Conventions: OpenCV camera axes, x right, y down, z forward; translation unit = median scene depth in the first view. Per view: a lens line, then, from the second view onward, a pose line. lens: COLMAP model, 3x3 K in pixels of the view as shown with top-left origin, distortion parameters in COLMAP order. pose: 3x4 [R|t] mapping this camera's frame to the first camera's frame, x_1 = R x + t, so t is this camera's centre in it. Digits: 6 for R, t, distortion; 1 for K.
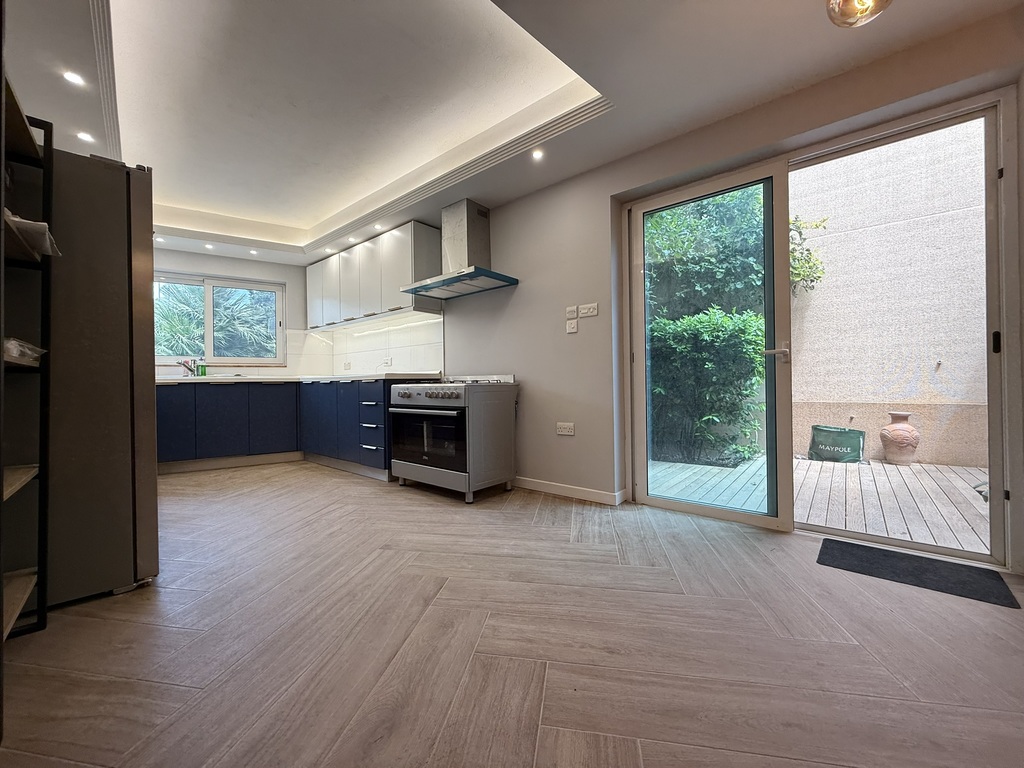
lens RADIAL K [[409.5, 0, 513.5], [0, 409.5, 381.4], [0, 0, 1]] dist [-0.000544, -0.000018]
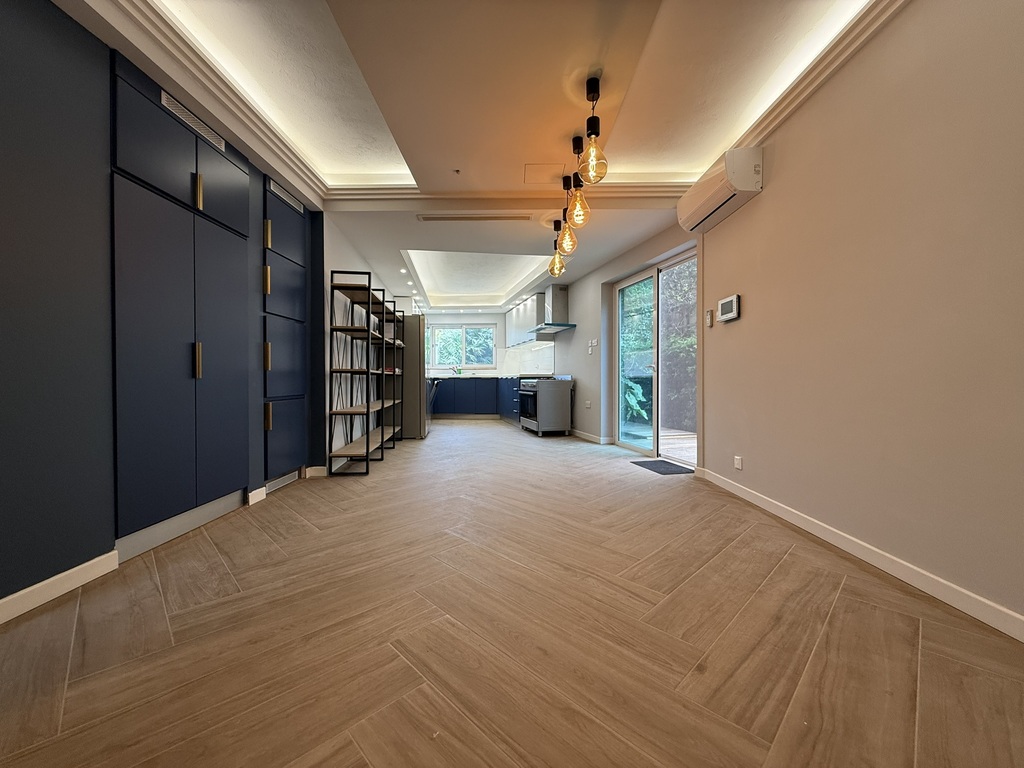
lens RADIAL K [[409.5, 0, 512.5], [0, 409.5, 384.3], [0, 0, 1]] dist [-0.000544, -0.000018]
pose [[0.814730, 0.020222, -0.579488, 0.802196], [-0.009171, 0.999716, 0.021992, -0.013857], [0.579768, -0.012603, 0.814684, -0.640712]]
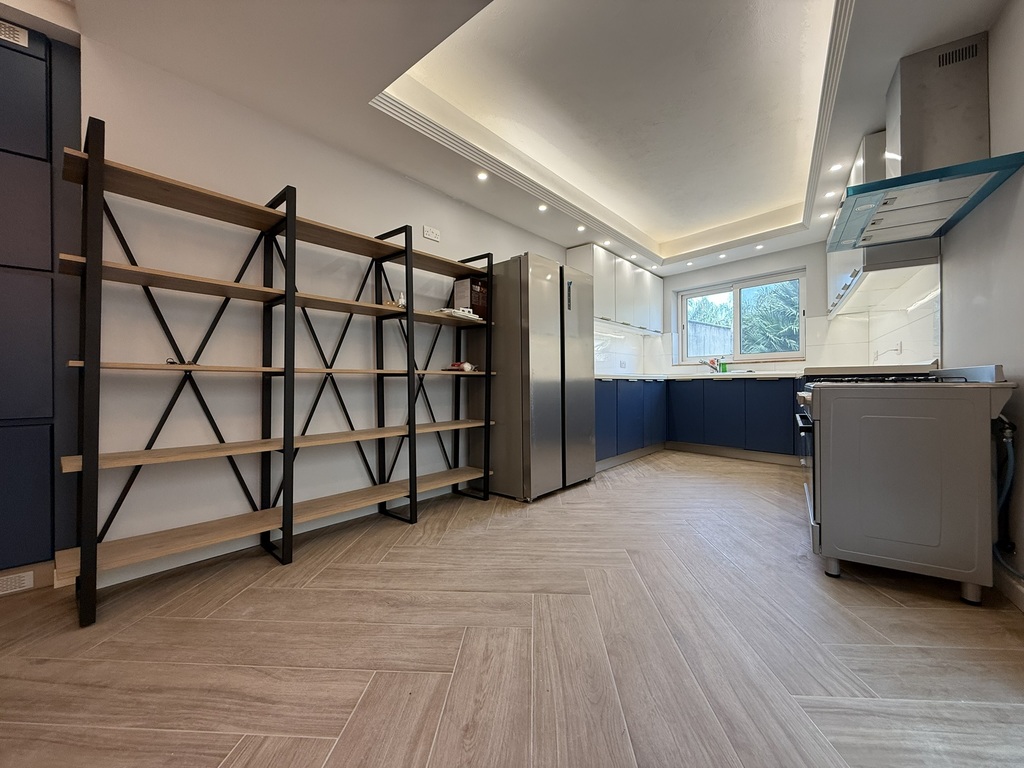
lens RADIAL K [[409.5, 0, 506.5], [0, 409.5, 384.3], [0, 0, 1]] dist [-0.000544, -0.000018]
pose [[0.107343, 0.014993, -0.994109, 0.369886], [0.010902, 0.999808, 0.016256, -0.007769], [0.994162, -0.012583, 0.107159, 0.359410]]
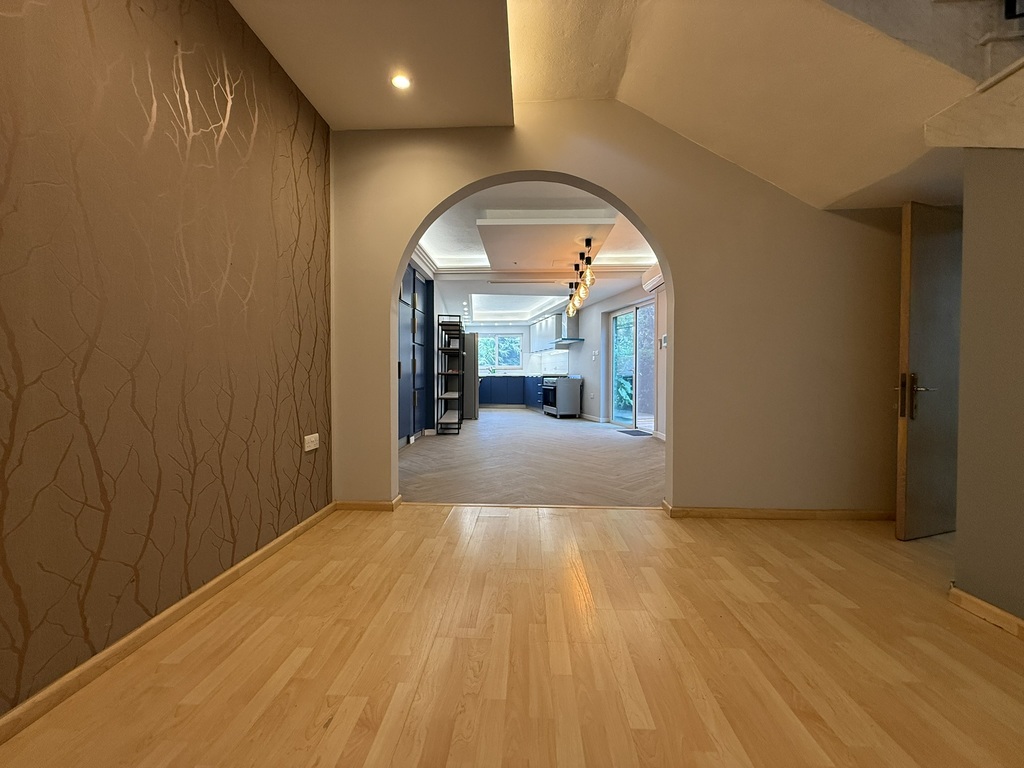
lens RADIAL K [[409.5, 0, 517.5], [0, 409.5, 385.4], [0, 0, 1]] dist [-0.000544, -0.000018]
pose [[0.802644, 0.028828, -0.595761, 1.150404], [-0.011421, 0.999391, 0.032972, -0.031132], [0.596348, -0.019661, 0.802485, -1.263245]]
